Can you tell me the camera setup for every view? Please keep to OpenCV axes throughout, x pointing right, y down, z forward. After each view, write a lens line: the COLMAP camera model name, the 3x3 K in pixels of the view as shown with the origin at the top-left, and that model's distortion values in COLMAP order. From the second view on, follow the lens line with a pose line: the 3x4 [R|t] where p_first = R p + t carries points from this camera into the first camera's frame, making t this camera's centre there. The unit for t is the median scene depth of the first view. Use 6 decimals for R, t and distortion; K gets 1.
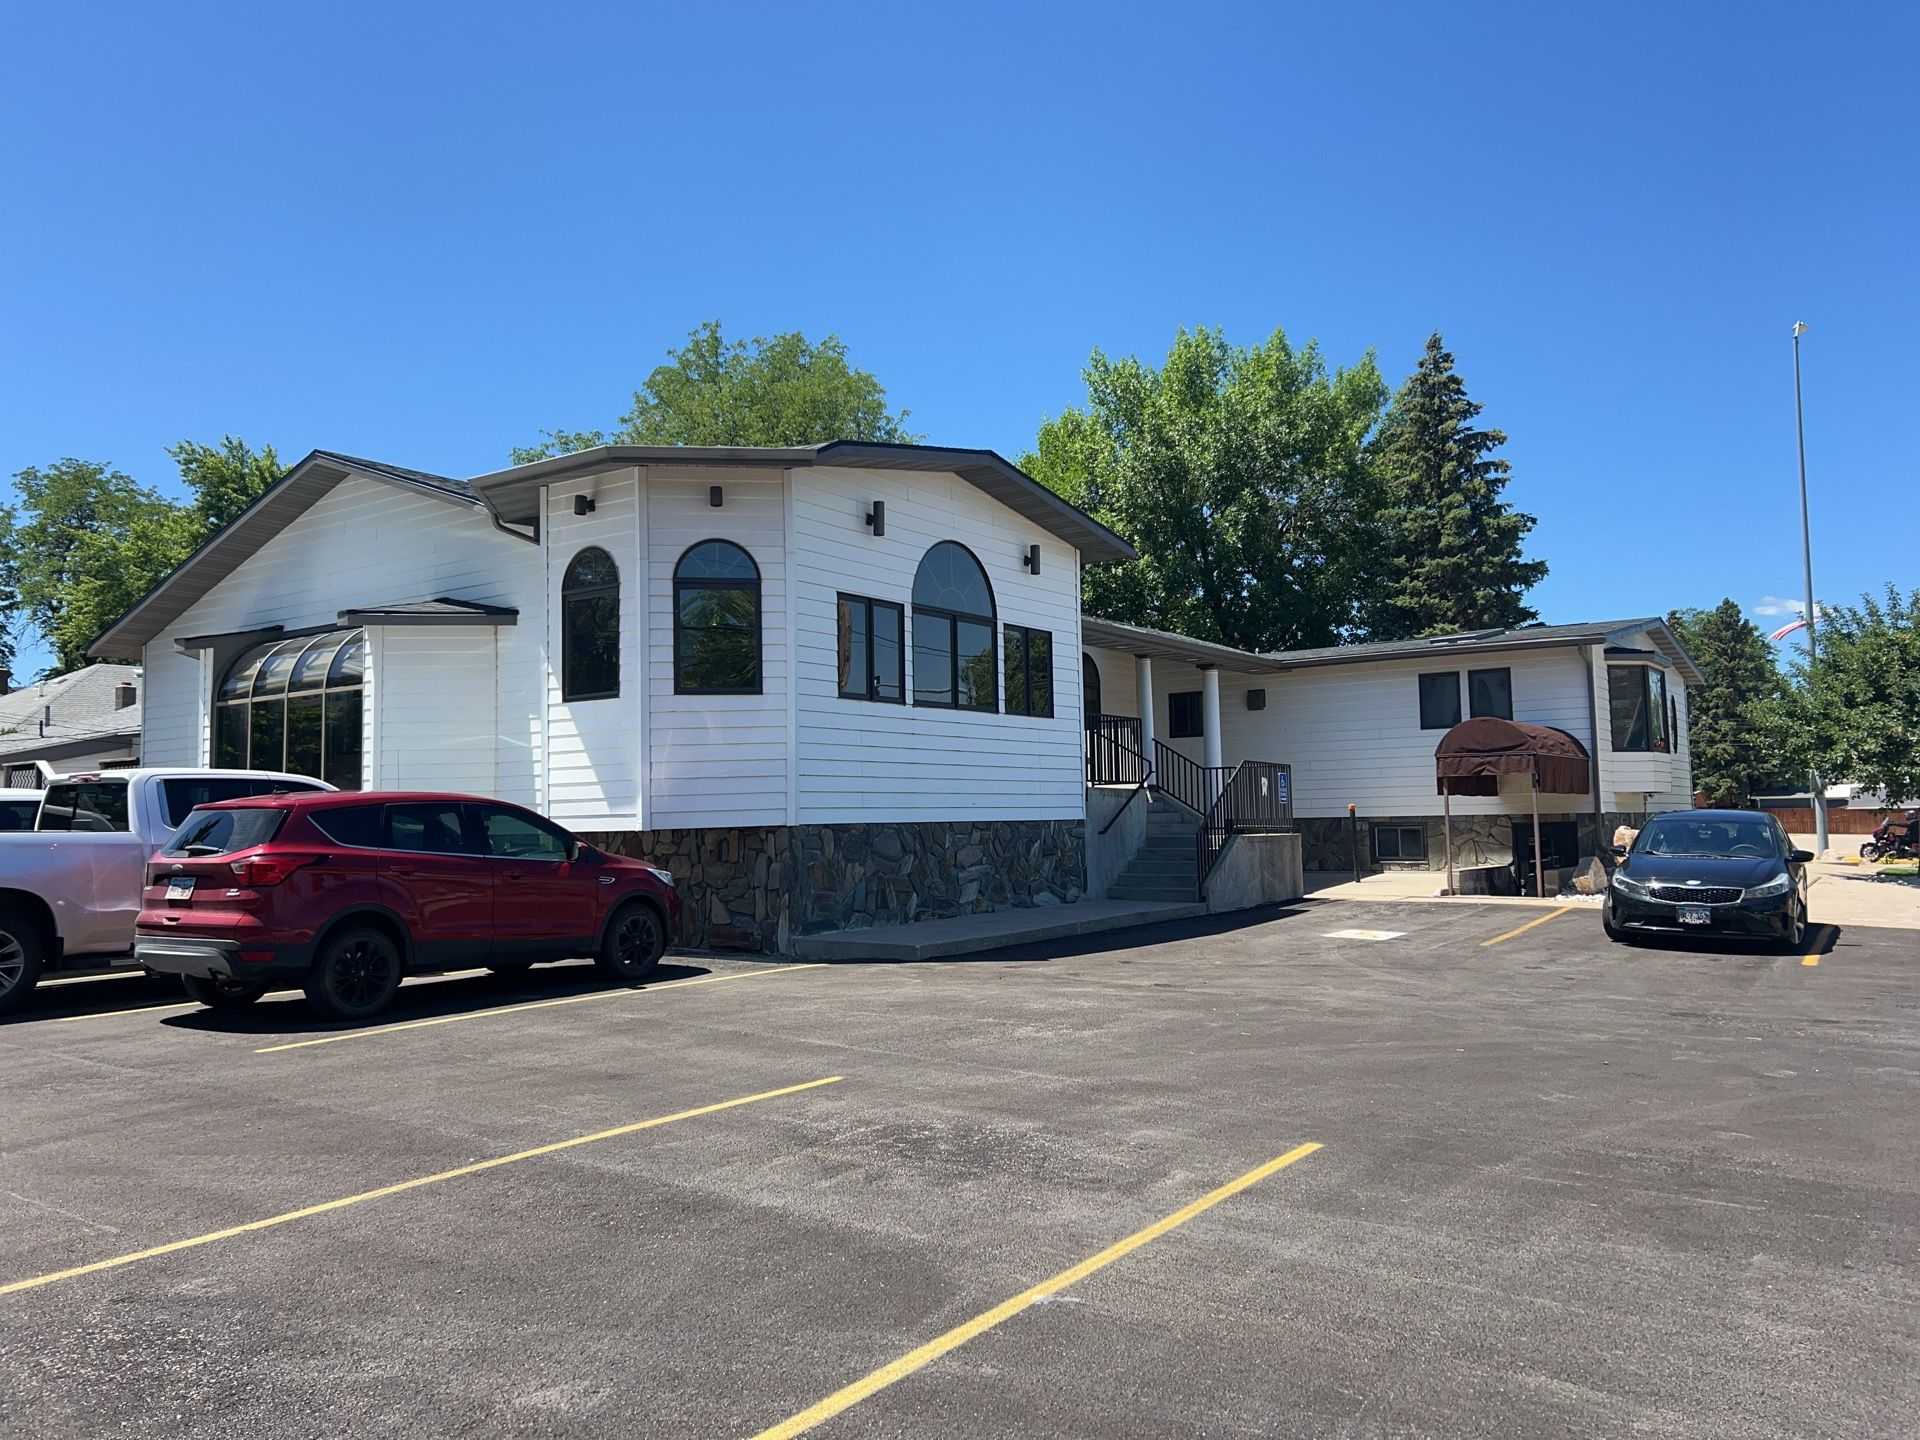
lens RADIAL K [[1386.0, 0, 980.9], [0, 1386.0, 716.5], [0, 0, 1]] dist [0.095017, -0.070018]
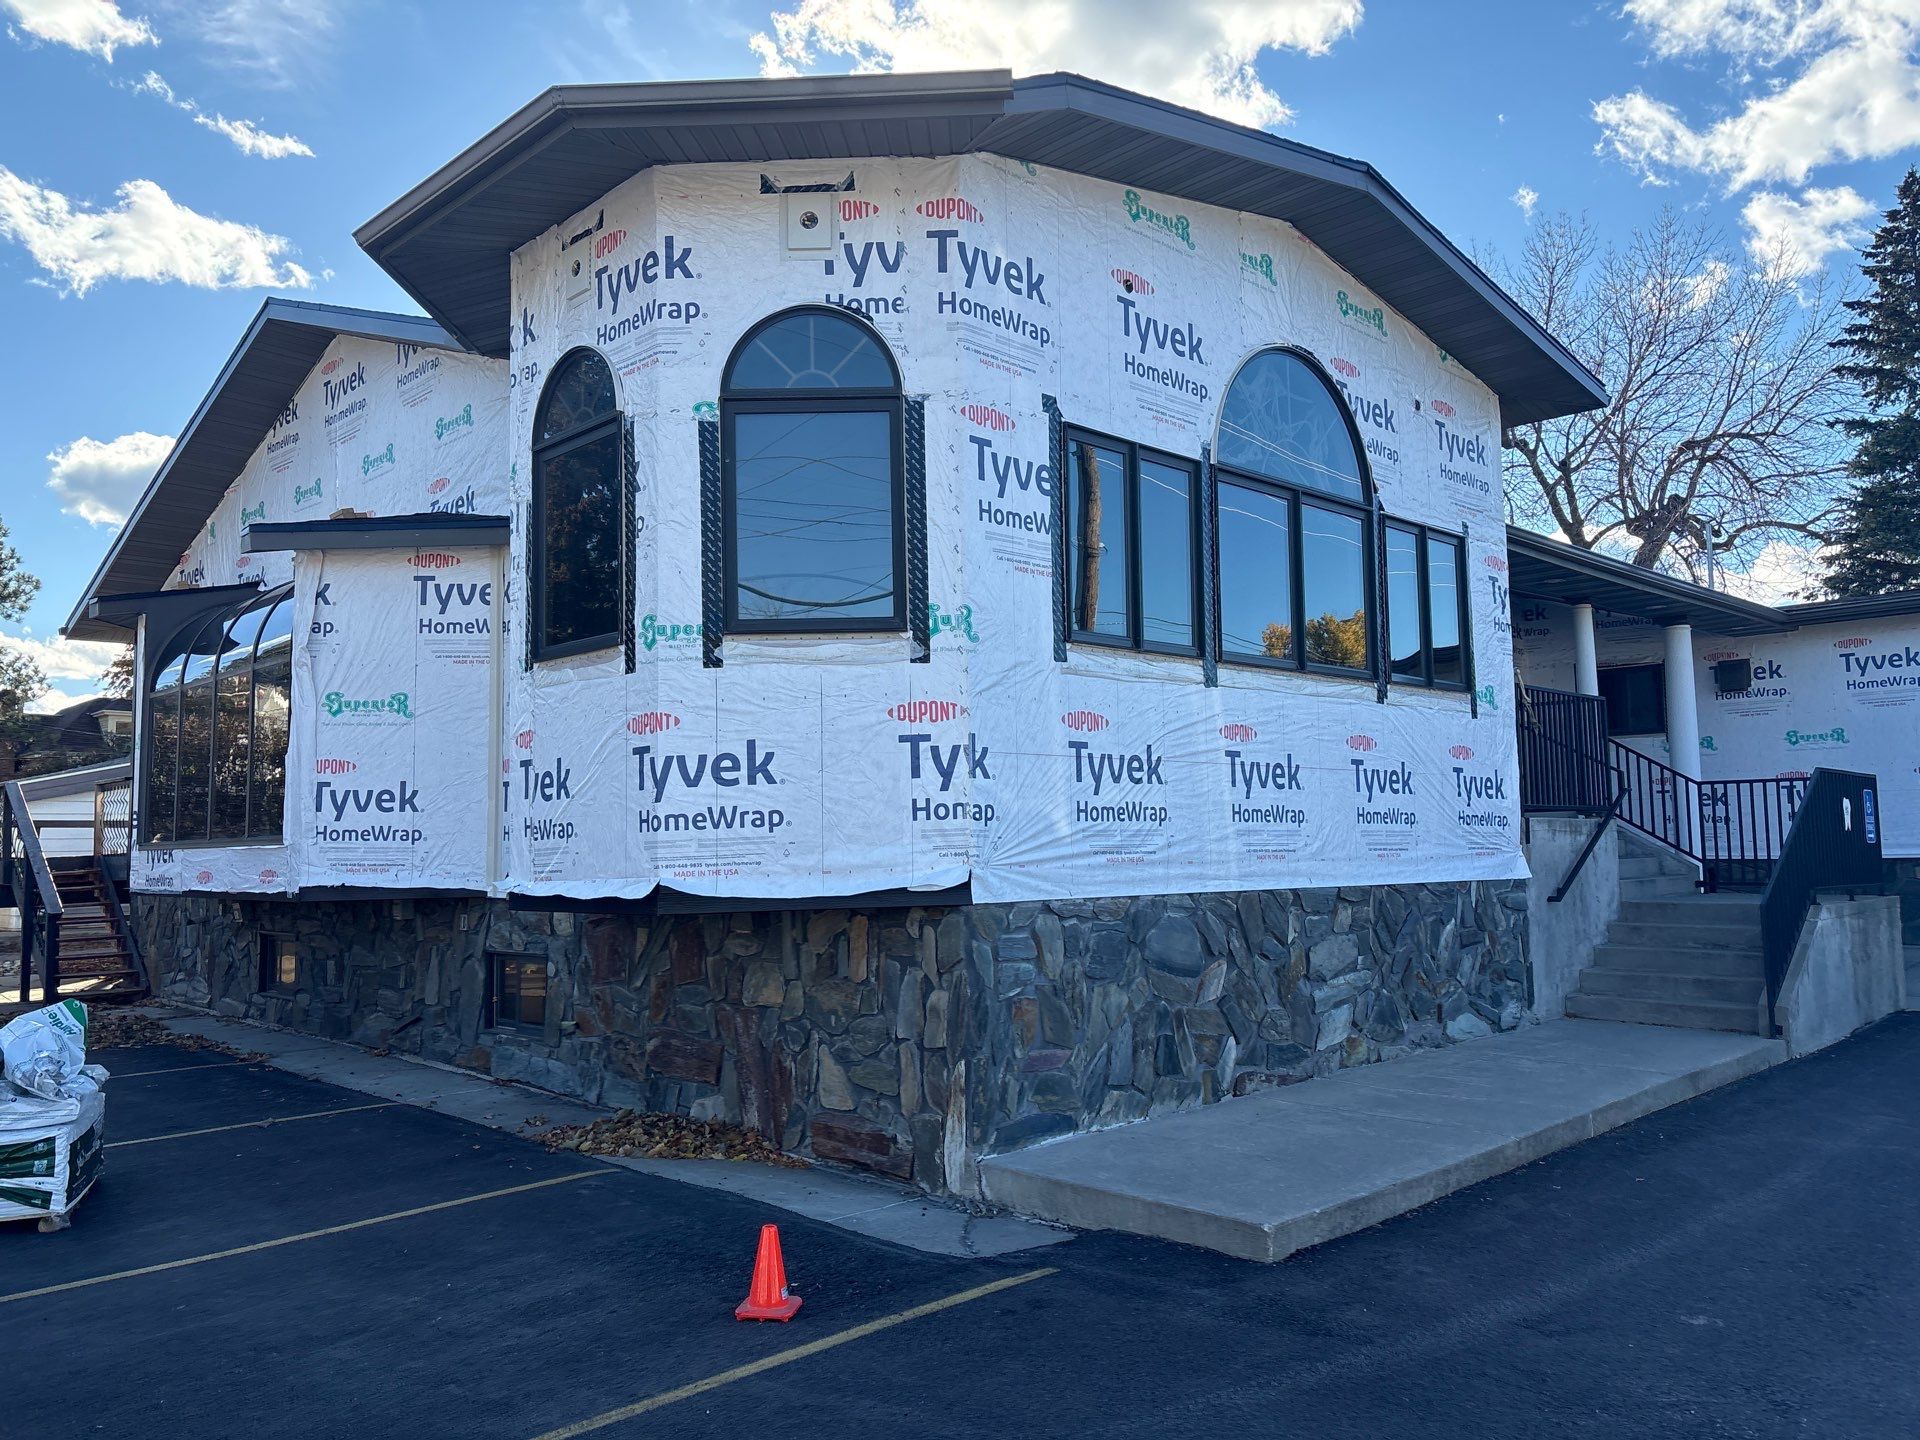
lens RADIAL K [[1458.9, 0, 960.0], [0, 1458.9, 720.0], [0, 0, 1]] dist [0.081063, -0.075681]
pose [[0.980945, -0.016232, -0.193608, -0.036312], [0.014757, 0.999850, -0.009061, 0.015588], [0.193726, 0.006031, 0.981037, 0.428287]]
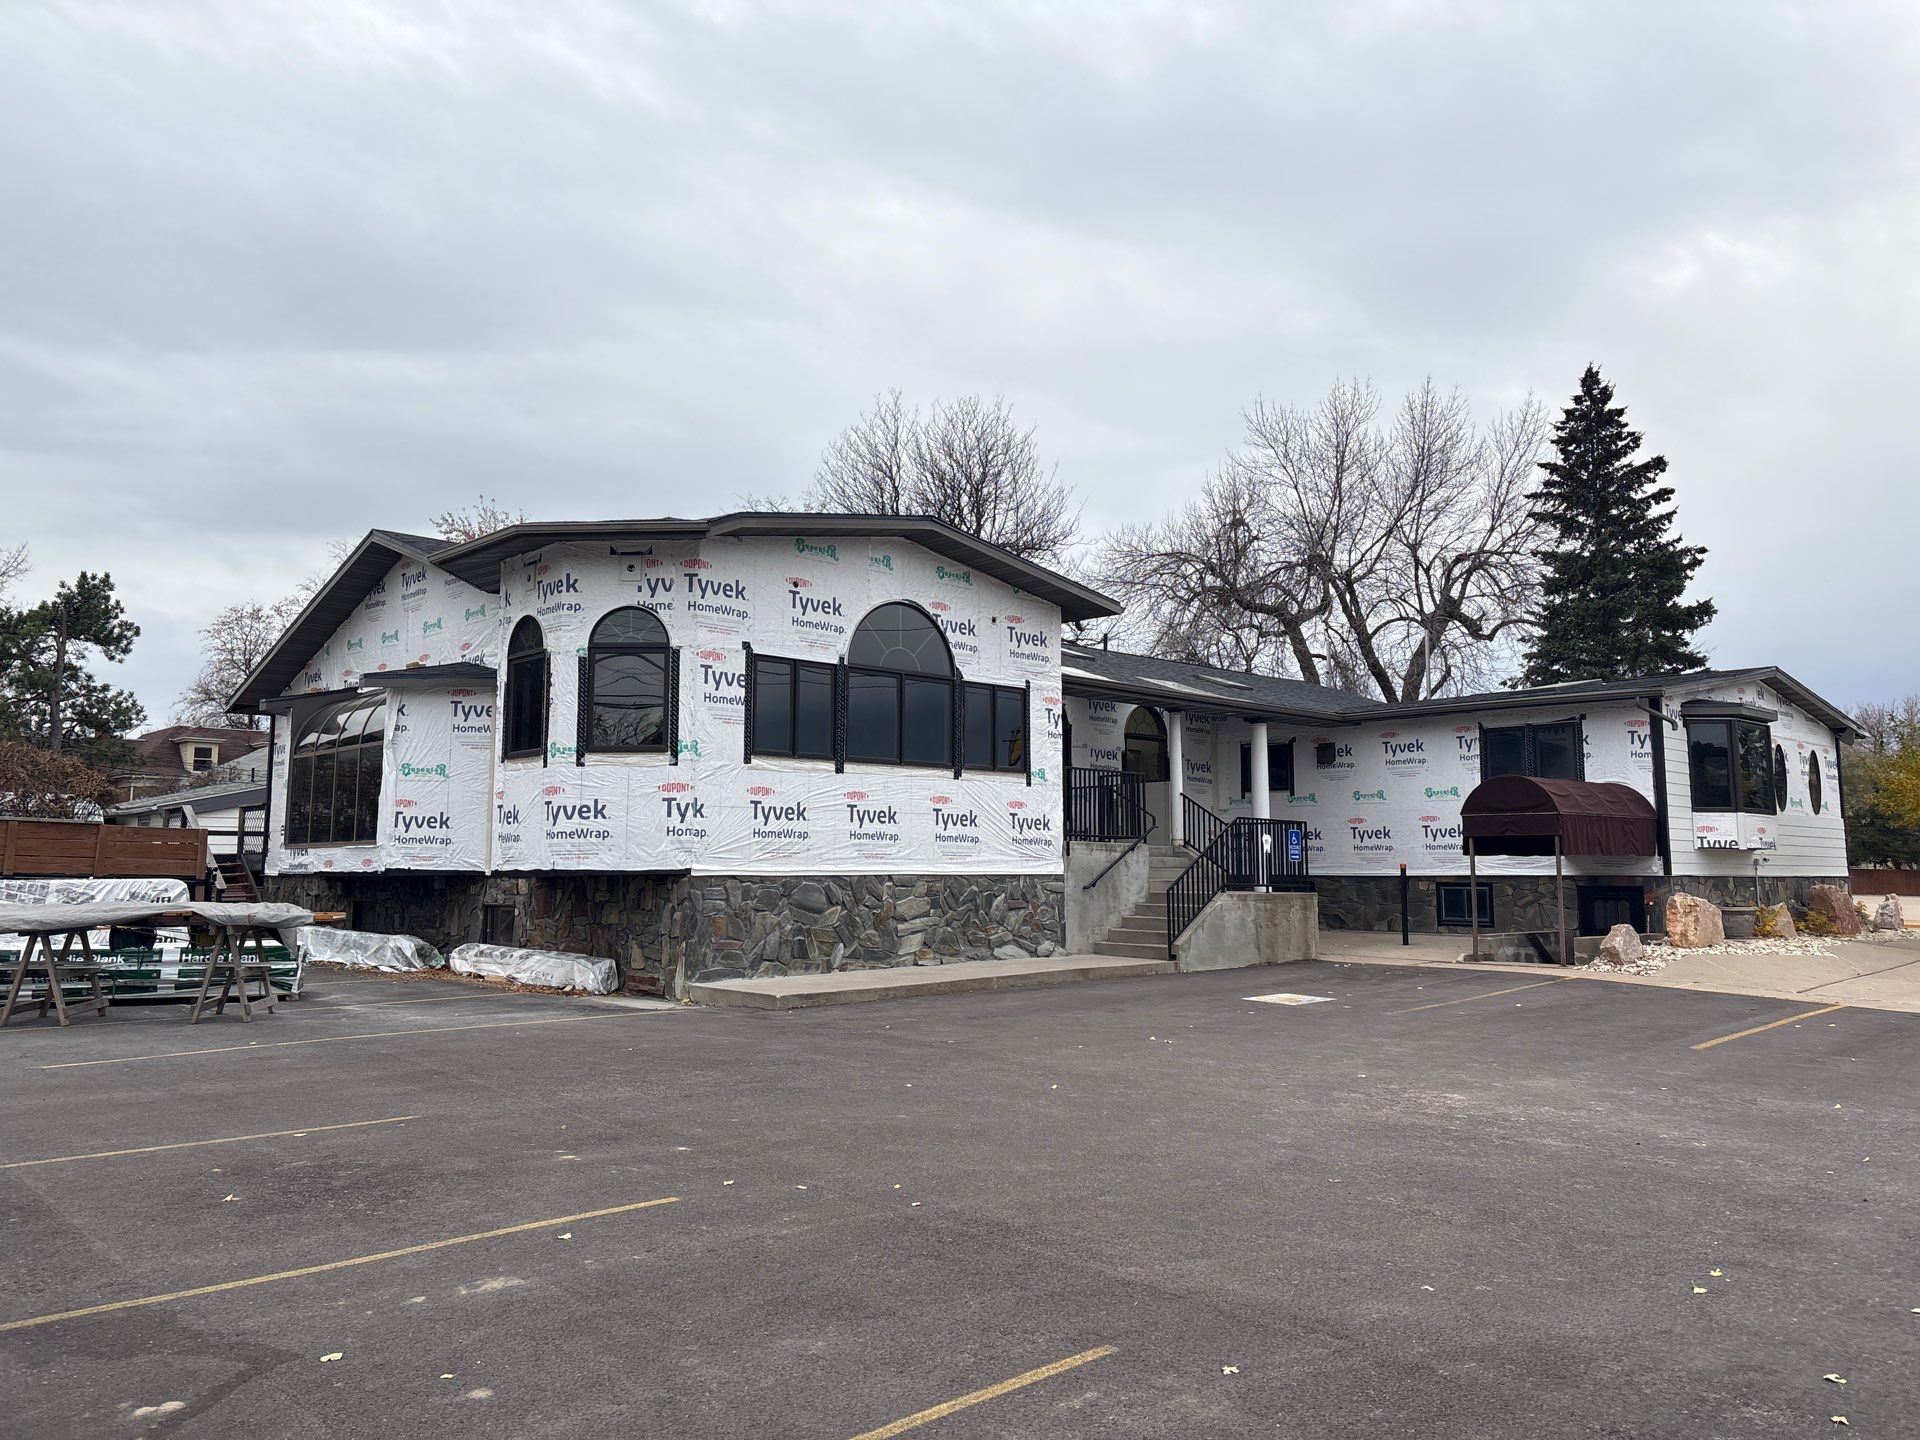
lens RADIAL K [[1386.0, 0, 980.9], [0, 1386.0, 716.5], [0, 0, 1]] dist [0.095017, -0.070018]
pose [[0.981530, -0.003203, -0.191283, 0.232916], [-0.003200, 0.999445, -0.033158, -0.006996], [0.191283, 0.033158, 0.980975, -0.000008]]
